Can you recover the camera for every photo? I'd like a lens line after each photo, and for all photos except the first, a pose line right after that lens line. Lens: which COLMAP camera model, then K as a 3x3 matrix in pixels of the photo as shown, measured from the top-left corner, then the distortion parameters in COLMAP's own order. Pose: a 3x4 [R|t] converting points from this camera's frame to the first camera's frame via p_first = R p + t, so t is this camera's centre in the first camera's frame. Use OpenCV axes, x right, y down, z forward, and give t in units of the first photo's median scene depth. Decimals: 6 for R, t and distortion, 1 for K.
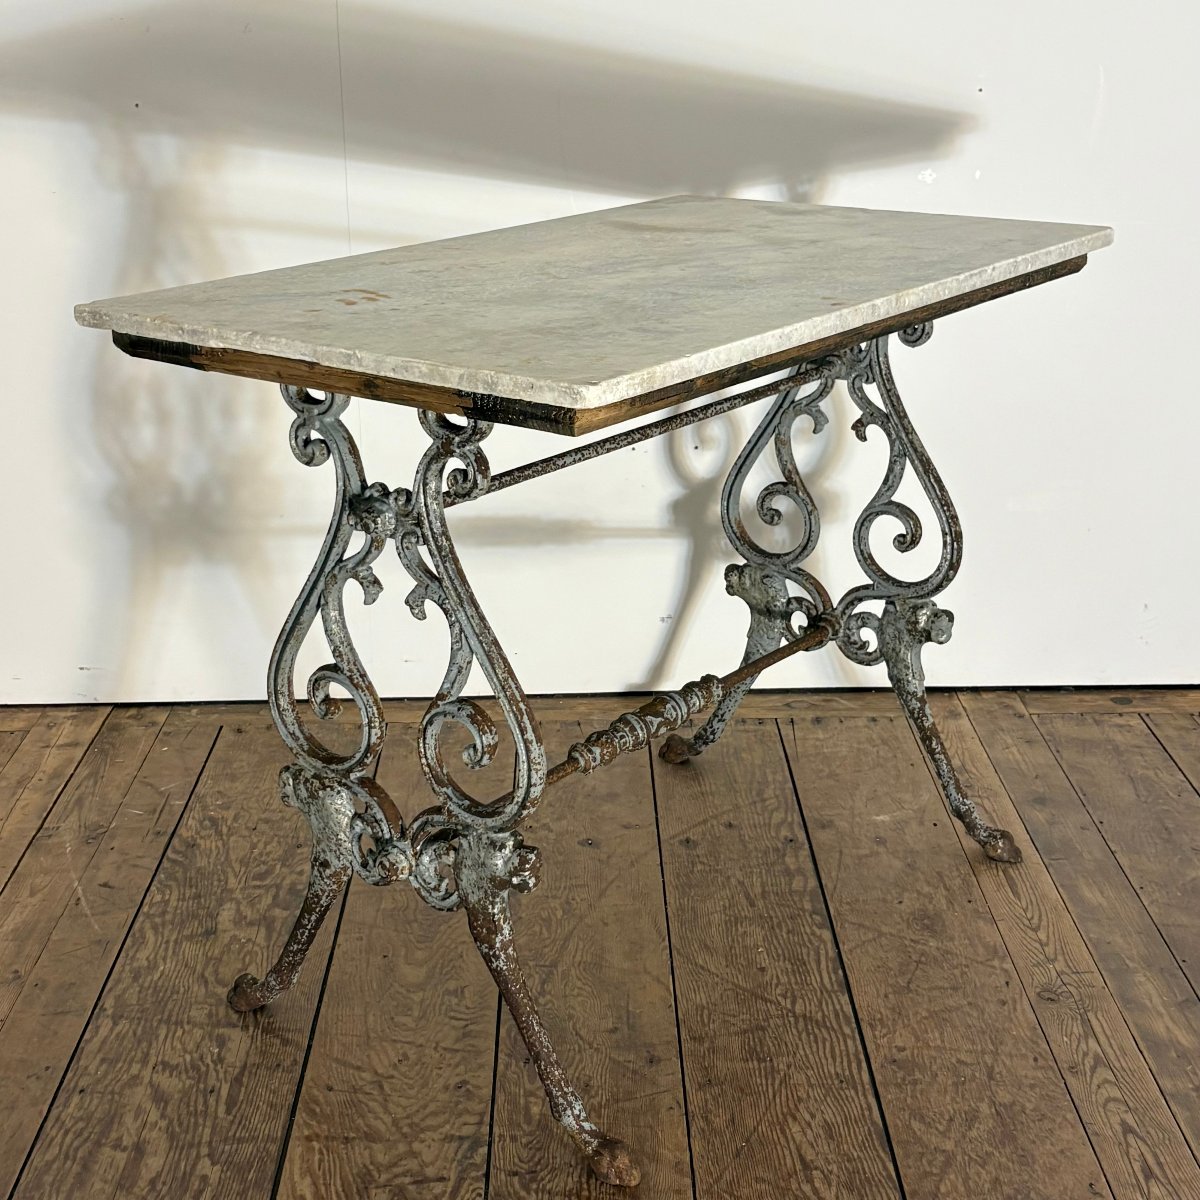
lens RADIAL K [[1895.5, 0, 603.1], [0, 1895.5, 577.6], [0, 0, 1]] dist [0.042102, 0.000000]
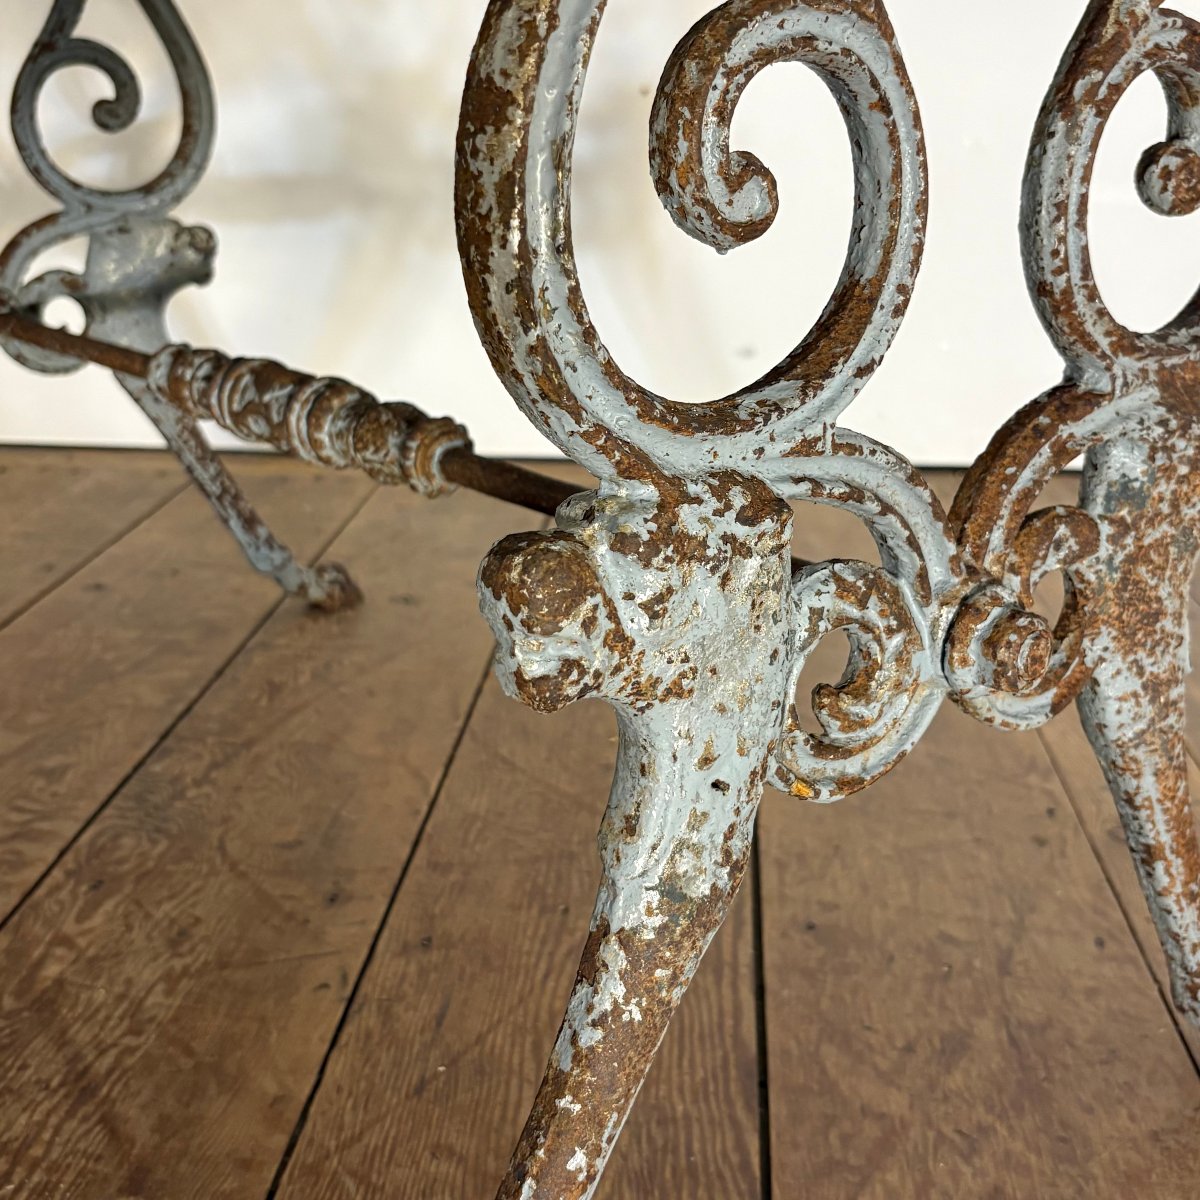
lens RADIAL K [[1590.6, 0, 606.7], [0, 1590.6, 599.3], [0, 0, 1]] dist [0.028157, 0.000000]
pose [[0.995850, 0.047904, -0.077383, 0.117974], [-0.048273, 0.998830, -0.002907, 0.158523], [0.077153, 0.006631, 0.996997, 0.533786]]
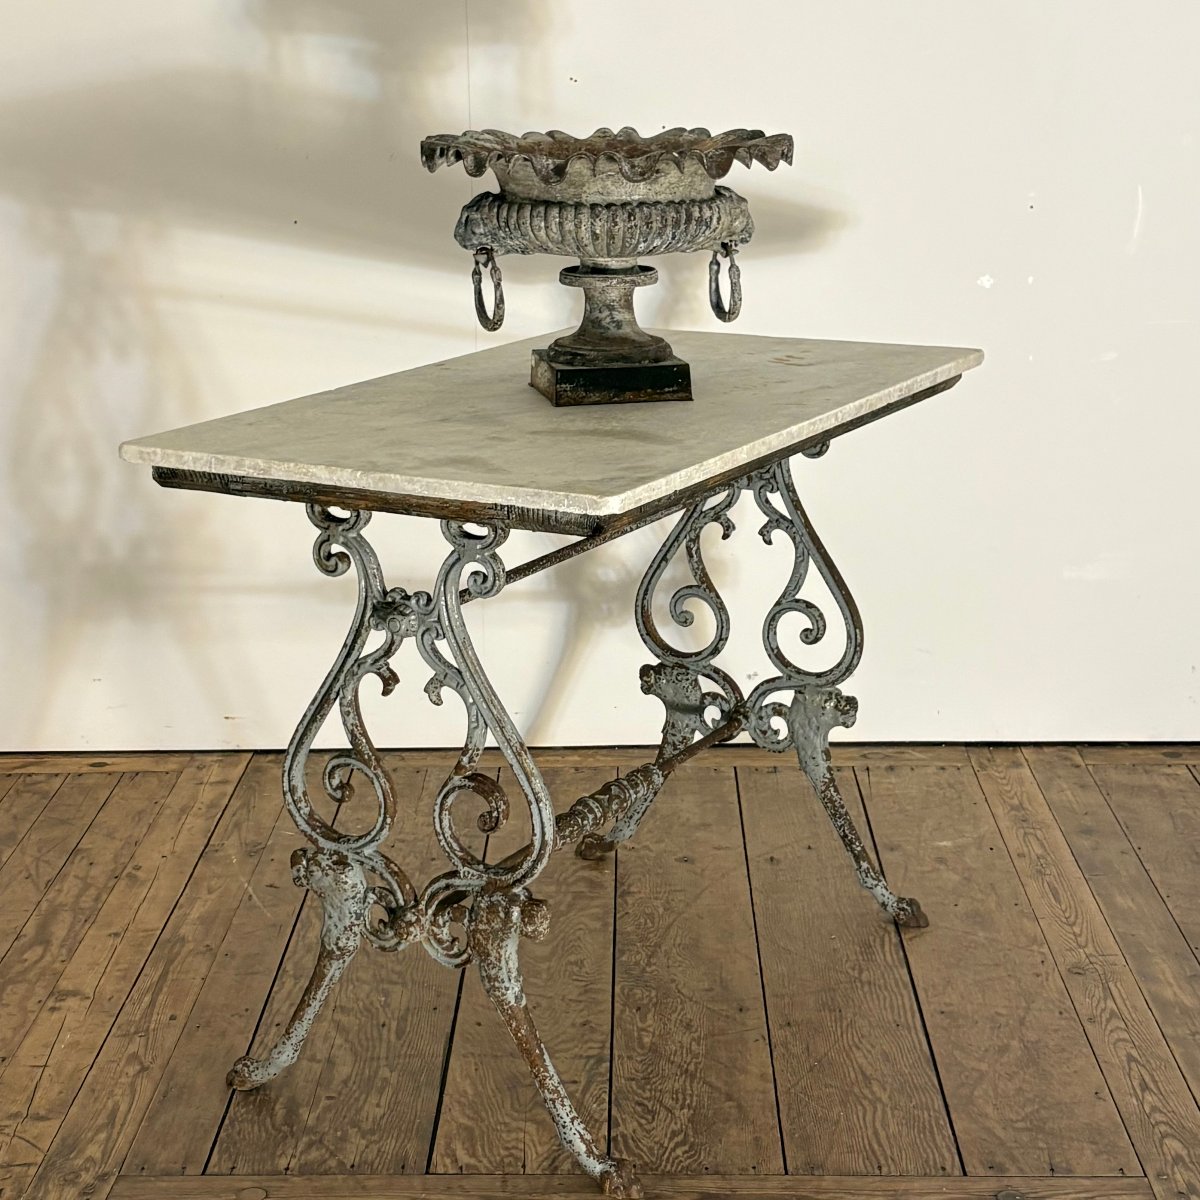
lens RADIAL K [[2260.3, 0, 592.2], [0, 2260.3, 564.9], [0, 0, 1]] dist [0.093883, 0.000000]
pose [[0.999307, 0.004421, -0.036951, -0.016004], [-0.007015, 0.997496, -0.070374, 0.067914], [0.036548, 0.070584, 0.996836, -0.431783]]
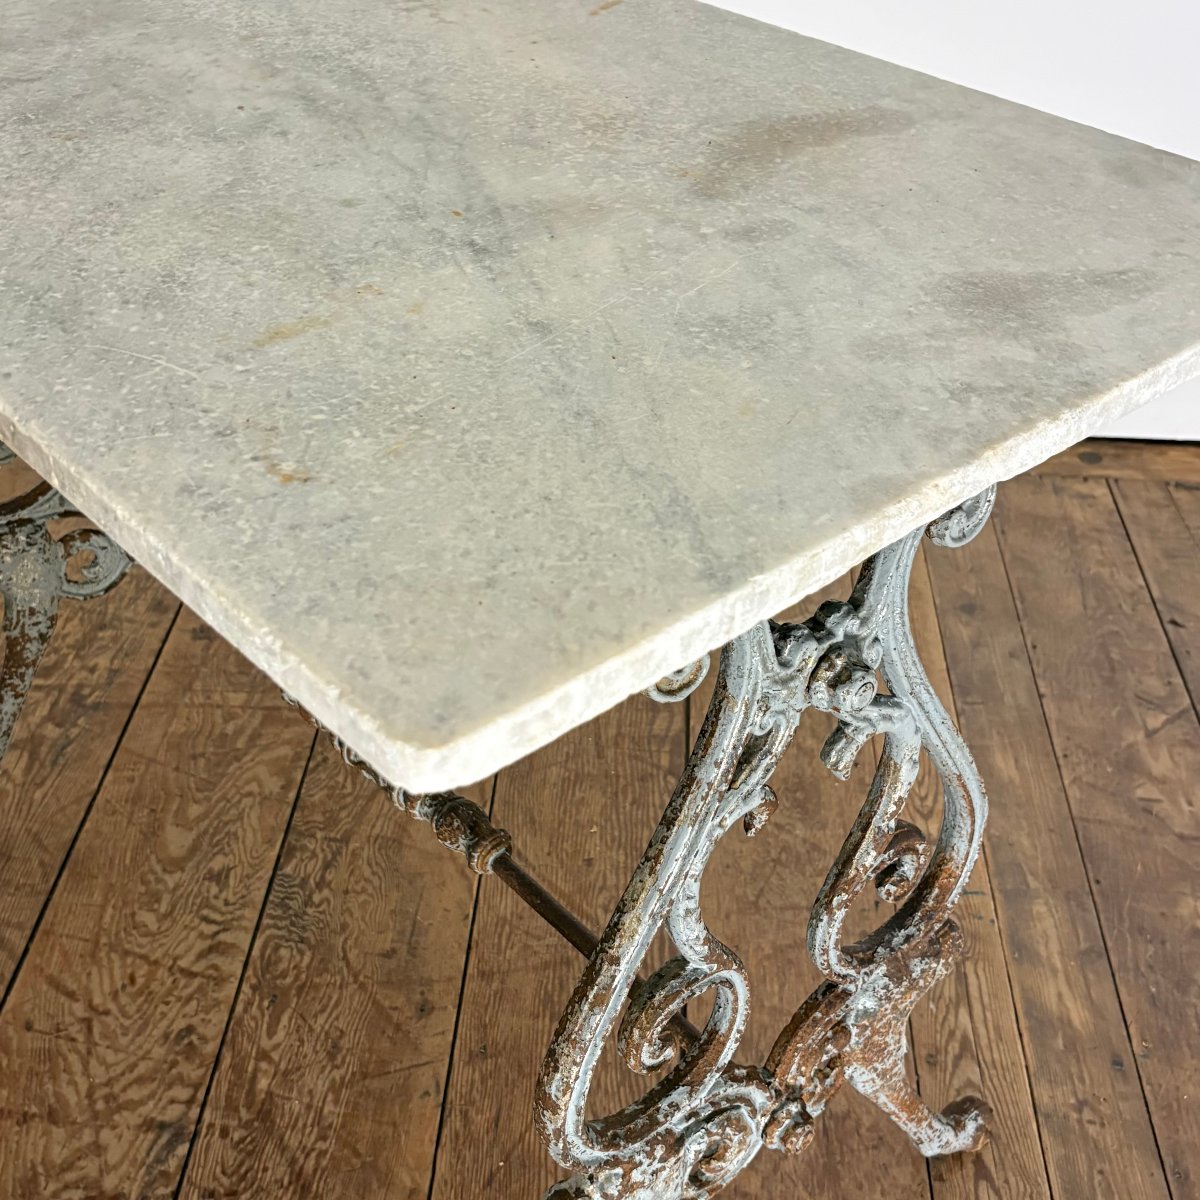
lens RADIAL K [[1590.6, 0, 611.2], [0, 1590.6, 583.0], [0, 0, 1]] dist [0.028157, 0.000000]
pose [[0.997620, 0.058137, -0.037068, 0.112743], [-0.044273, 0.952274, 0.302017, -0.124704], [0.052857, -0.299657, 0.952582, 0.369198]]
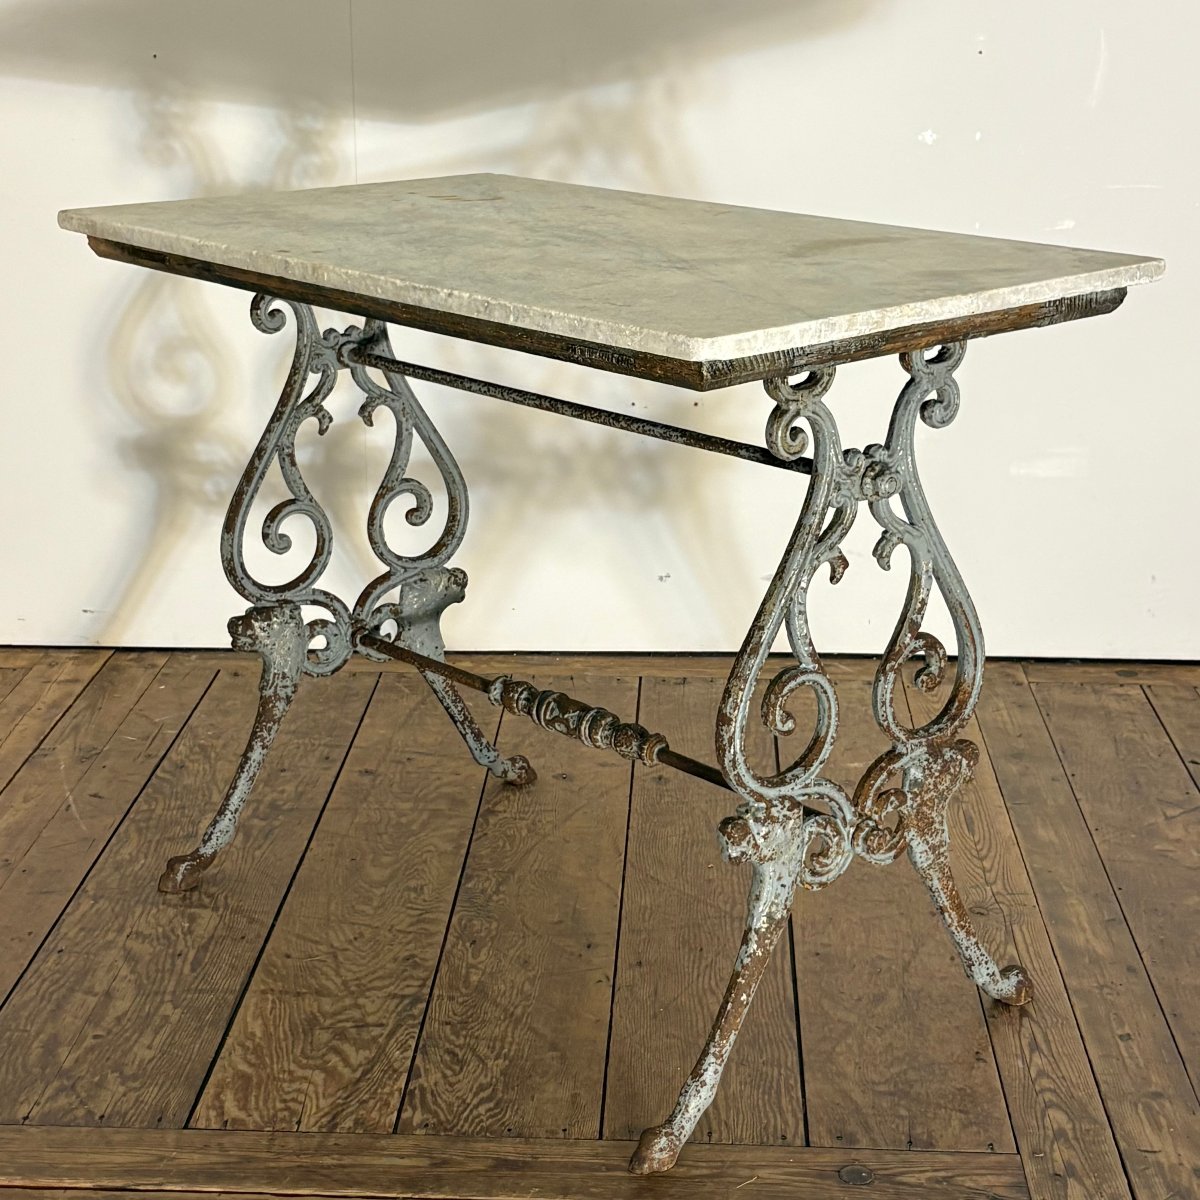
lens RADIAL K [[2260.3, 0, 591.5], [0, 2260.3, 573.7], [0, 0, 1]] dist [0.093883, 0.000000]
pose [[0.997741, 0.026771, -0.061607, 0.091763], [-0.028819, 0.999053, -0.032595, 0.080177], [0.060676, 0.034297, 0.997568, -0.253888]]
